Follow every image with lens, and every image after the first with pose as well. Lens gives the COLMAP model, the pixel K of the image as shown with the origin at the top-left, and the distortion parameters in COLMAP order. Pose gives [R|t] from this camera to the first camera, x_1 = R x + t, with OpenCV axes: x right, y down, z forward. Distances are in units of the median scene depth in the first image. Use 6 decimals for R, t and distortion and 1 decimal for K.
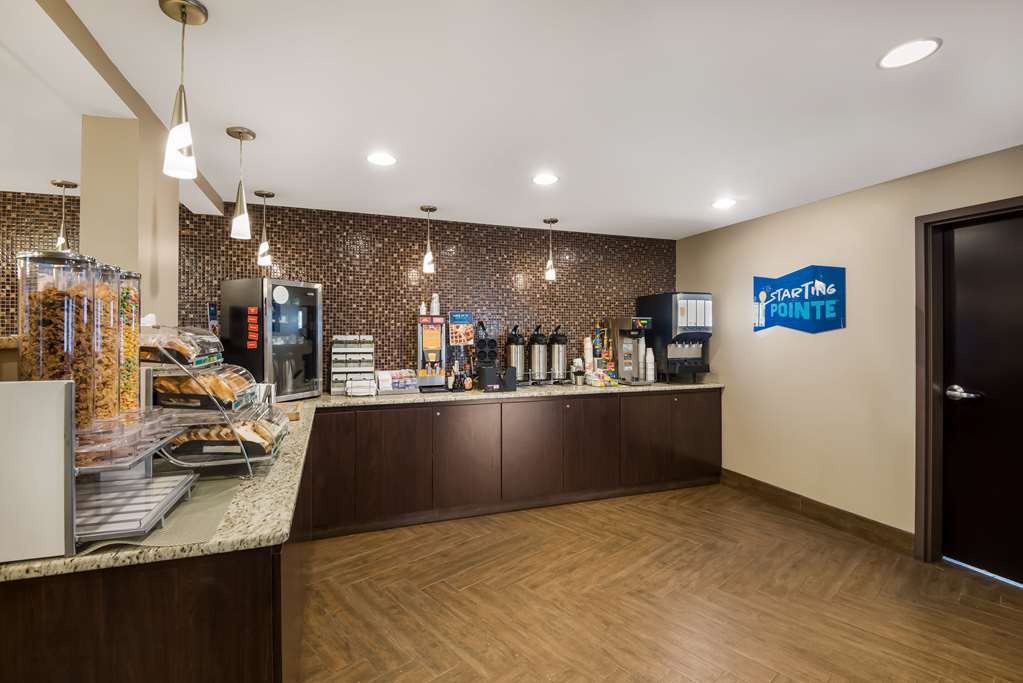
lens RADIAL K [[470.7, 0, 512.0], [0, 470.7, 335.4], [0, 0, 1]] dist [0.032979, -0.044856]
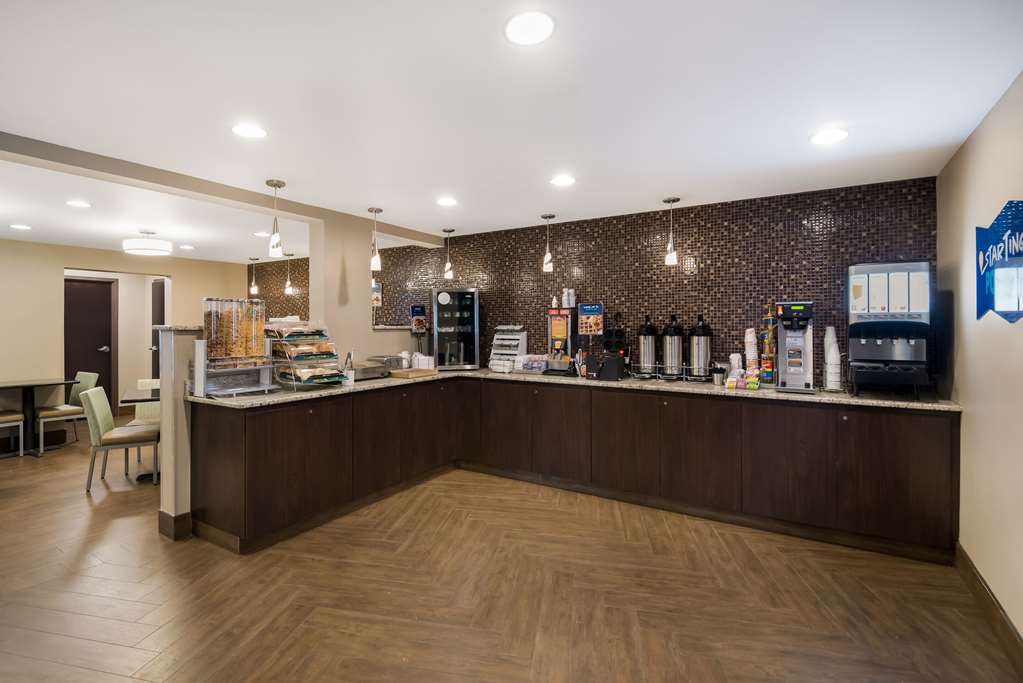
lens RADIAL K [[498.4, 0, 475.7], [0, 498.4, 326.7], [0, 0, 1]] dist [0.000845, -0.000483]
pose [[0.575789, 0.003440, -0.817591, 0.635790], [-0.000985, 0.999993, 0.003514, -0.001322], [0.817598, -0.001218, 0.575789, 0.132025]]
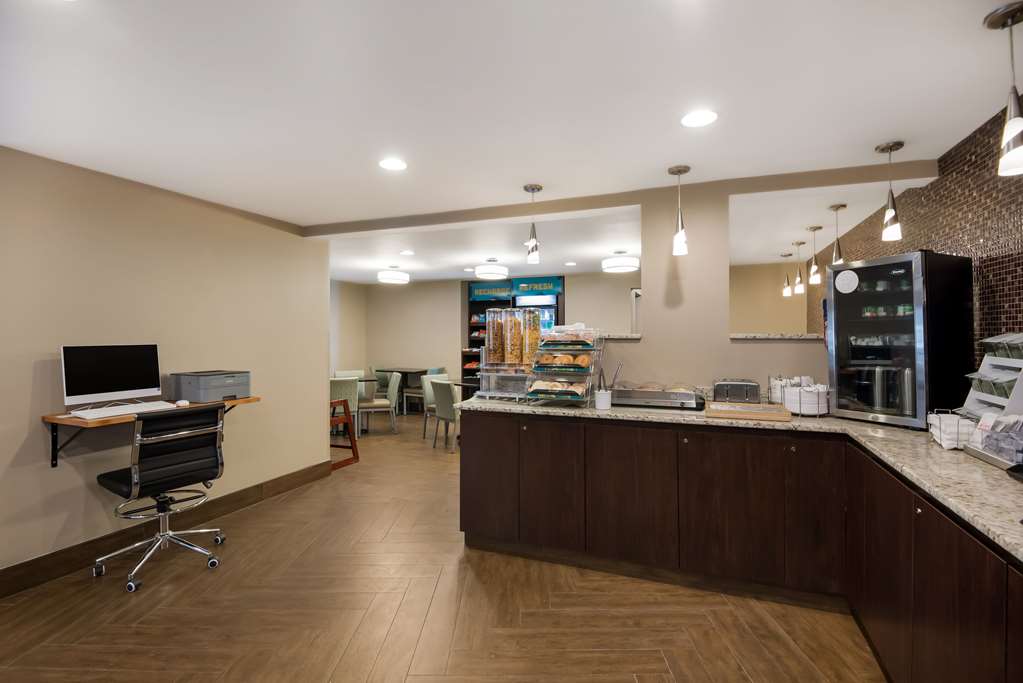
lens RADIAL K [[470.7, 0, 512.0], [0, 470.7, 335.4], [0, 0, 1]] dist [0.032979, -0.044856]
pose [[-0.686848, 0.005080, -0.726783, 0.344143], [0.002052, 0.999985, 0.005050, -0.001606], [0.726798, 0.001977, -0.686849, 0.839954]]
